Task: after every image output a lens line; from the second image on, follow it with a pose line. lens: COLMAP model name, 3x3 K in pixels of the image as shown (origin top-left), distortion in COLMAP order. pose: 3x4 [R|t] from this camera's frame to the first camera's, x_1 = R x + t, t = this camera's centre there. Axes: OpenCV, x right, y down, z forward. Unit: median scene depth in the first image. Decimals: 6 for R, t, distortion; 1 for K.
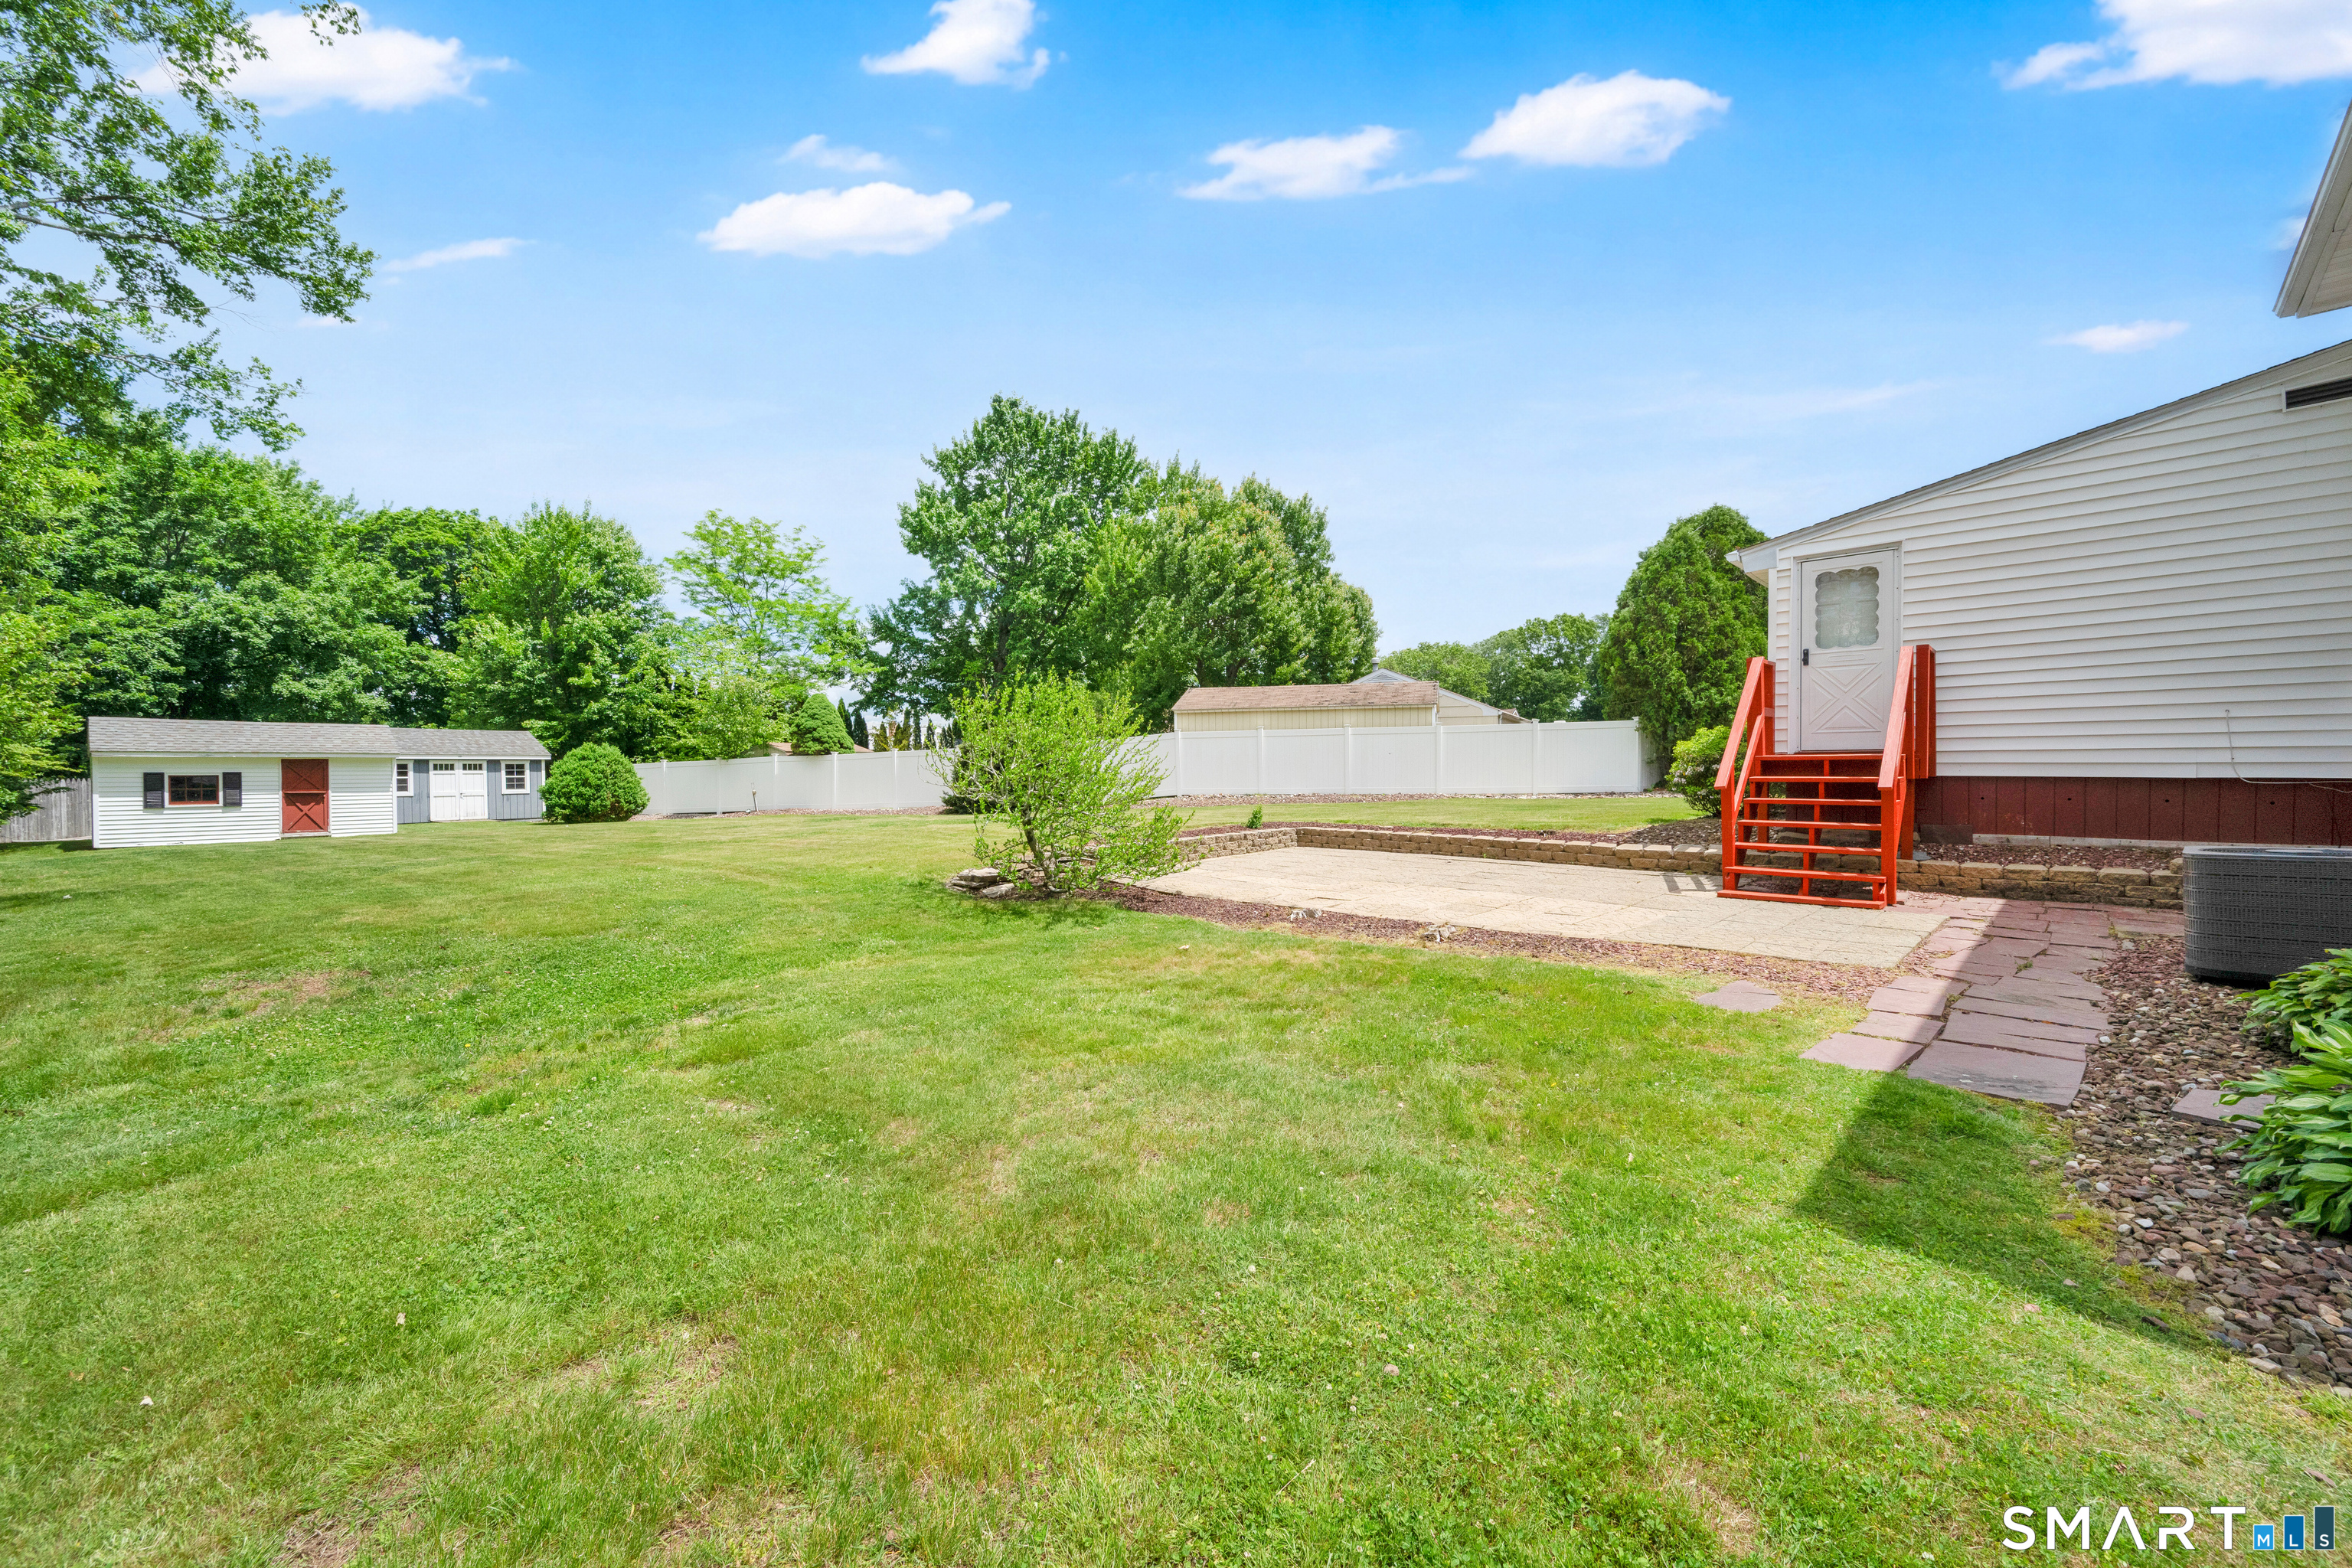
lens RADIAL K [[925.1, 0, 1180.8], [0, 925.1, 787.5], [0, 0, 1]] dist [-0.004647, -0.000567]
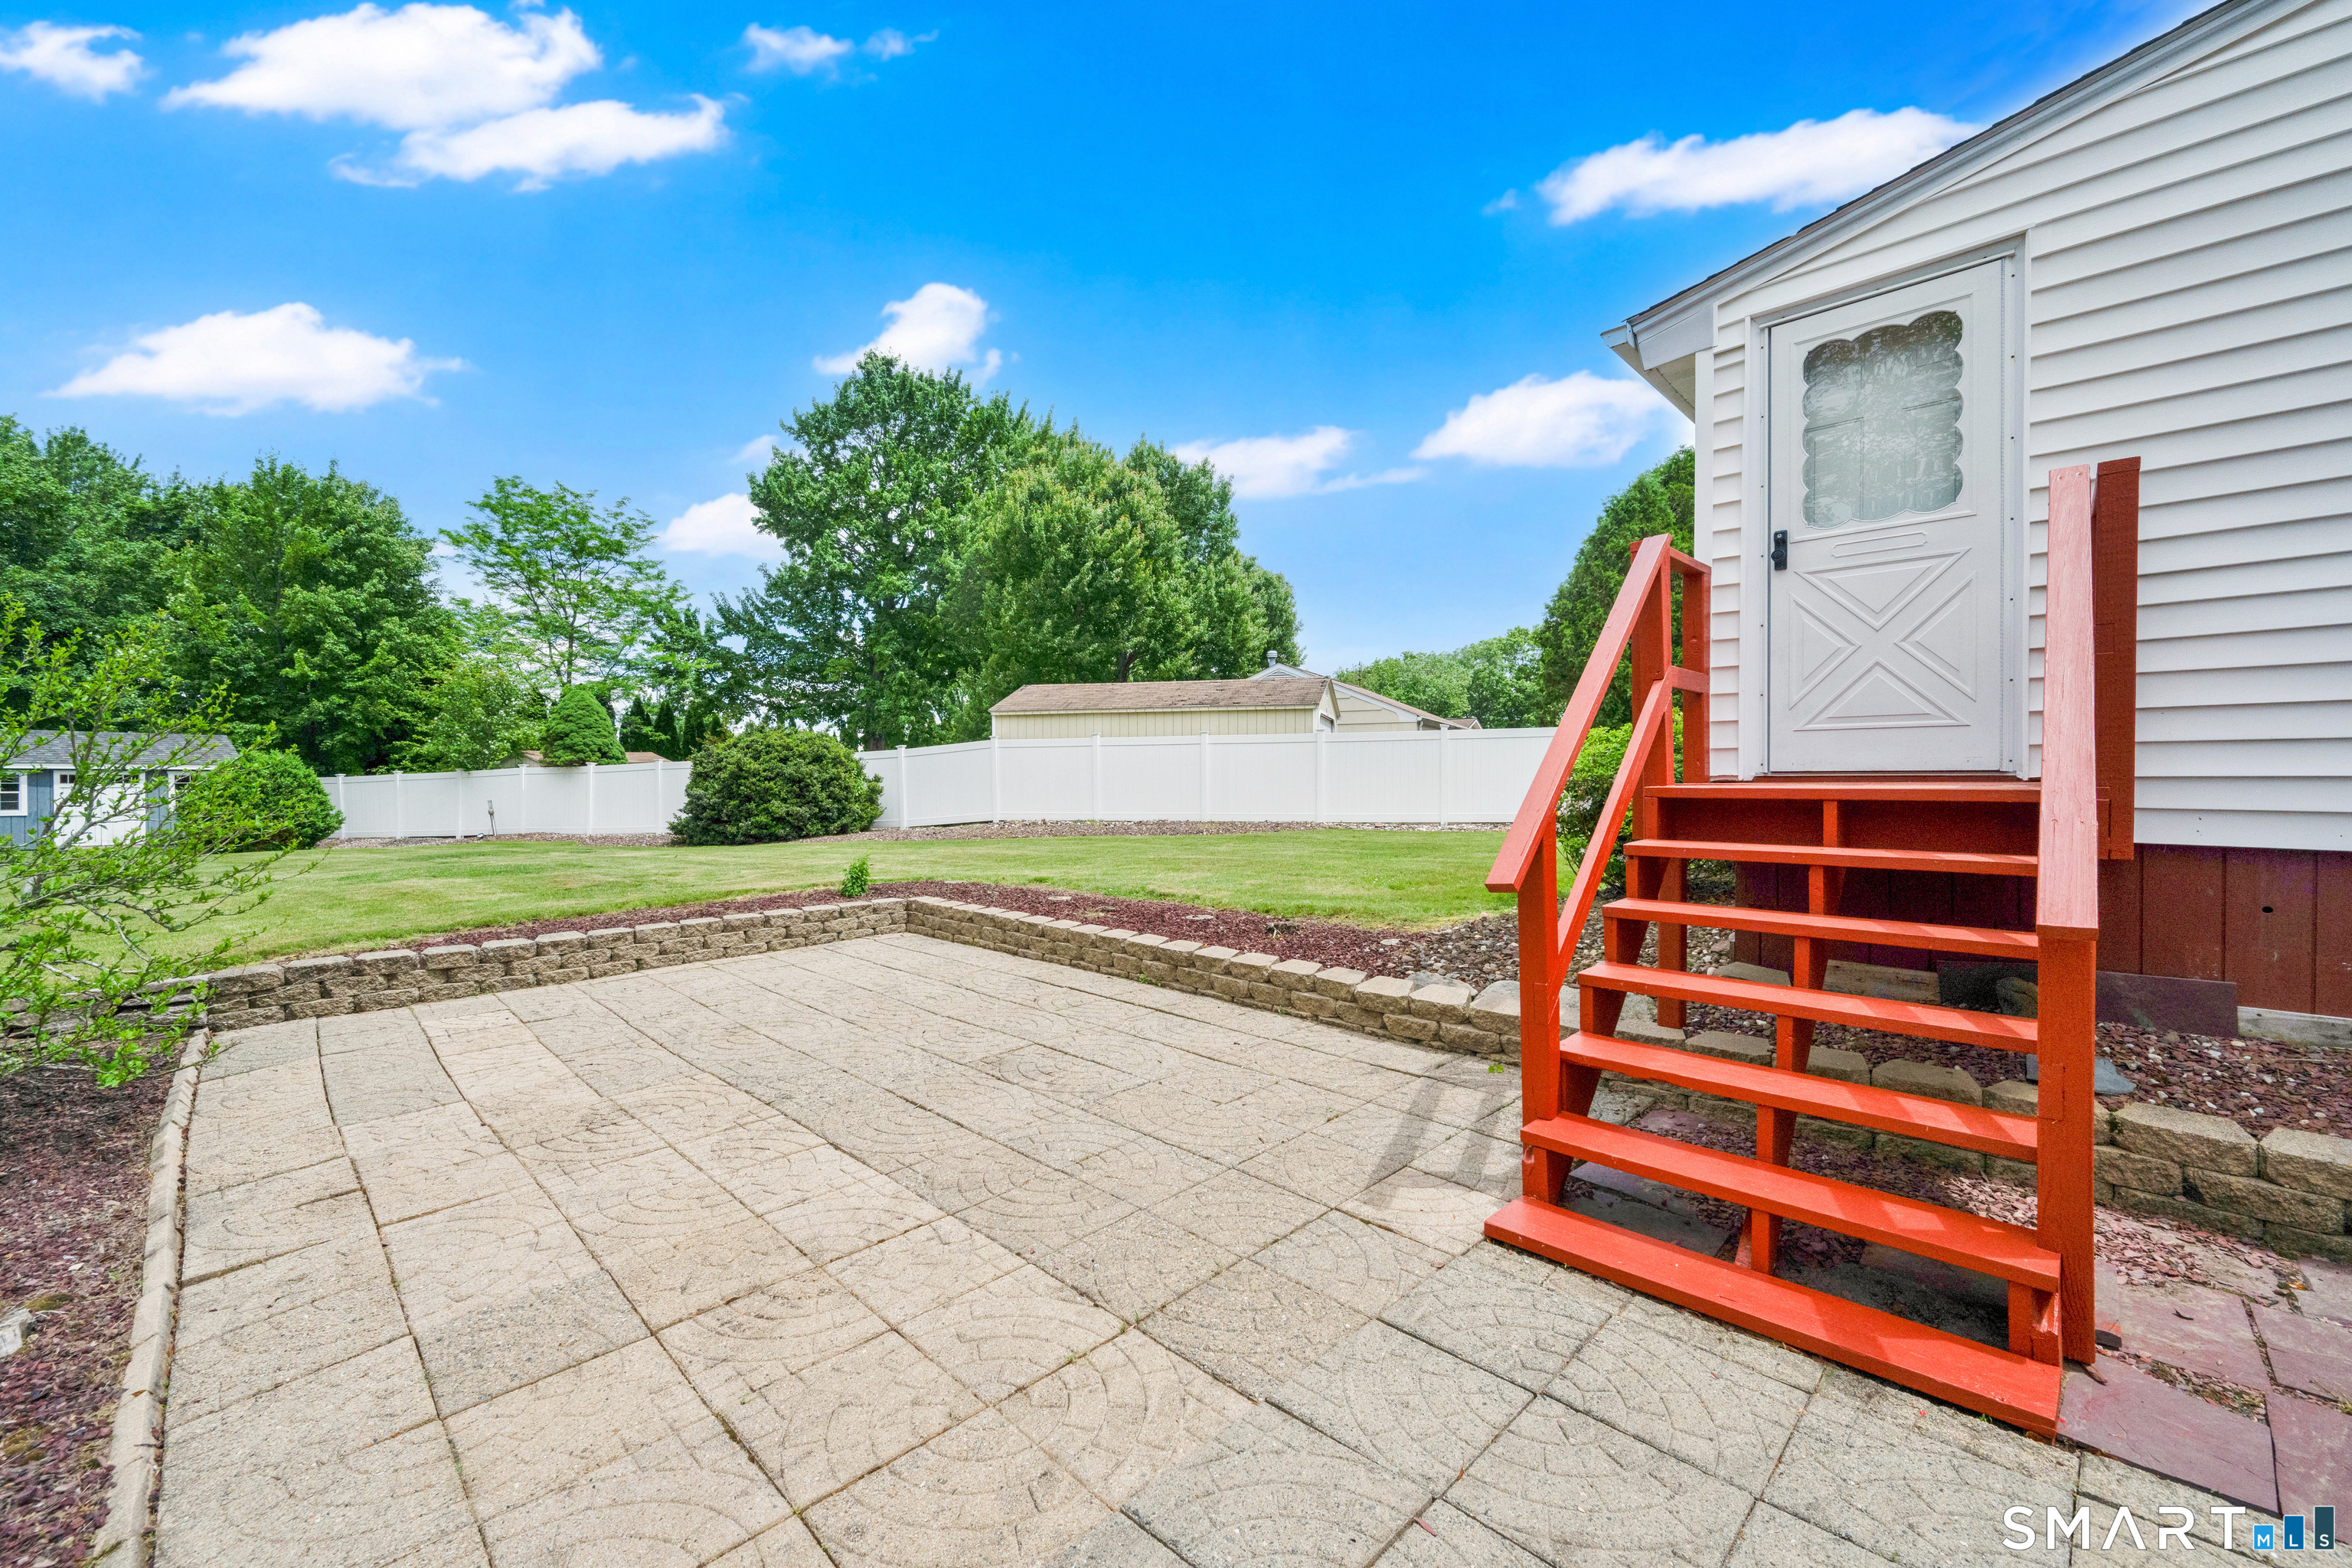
lens RADIAL K [[925.1, 0, 1175.9], [0, 925.1, 784.7], [0, 0, 1]] dist [-0.004647, -0.000567]
pose [[0.999963, 0.006482, -0.005727, 0.127021], [-0.006578, 0.999834, -0.016971, -0.007960], [0.005616, 0.017008, 0.999840, 0.181925]]
